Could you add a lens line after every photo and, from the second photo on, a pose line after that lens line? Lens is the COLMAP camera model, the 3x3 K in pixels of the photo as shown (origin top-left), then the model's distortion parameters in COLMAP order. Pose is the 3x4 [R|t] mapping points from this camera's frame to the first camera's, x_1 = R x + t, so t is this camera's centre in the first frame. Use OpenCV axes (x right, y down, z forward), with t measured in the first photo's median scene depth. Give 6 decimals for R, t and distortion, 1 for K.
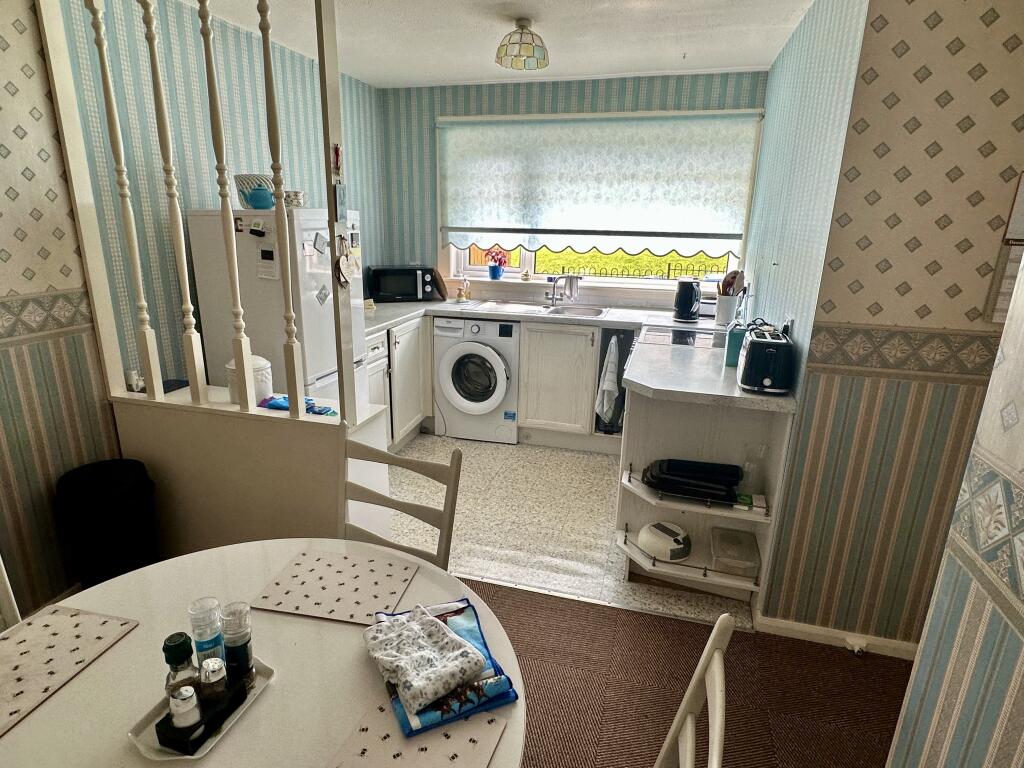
lens RADIAL K [[576.1, 0, 512.0], [0, 576.1, 384.0], [0, 0, 1]] dist [0.000482, -0.000474]
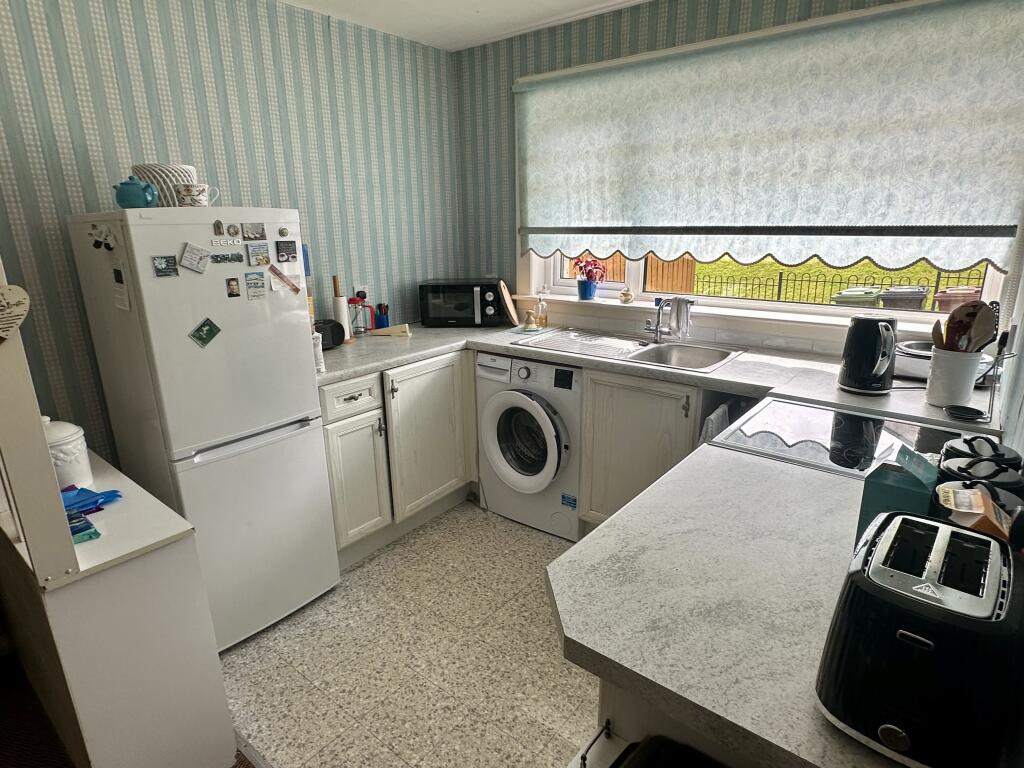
lens RADIAL K [[576.1, 0, 512.0], [0, 576.1, 384.0], [0, 0, 1]] dist [0.000482, -0.000474]
pose [[0.917767, 0.078218, -0.389341, 0.188438], [-0.078738, 0.996788, 0.014648, -0.087605], [0.389236, 0.017213, 0.920977, 0.337403]]
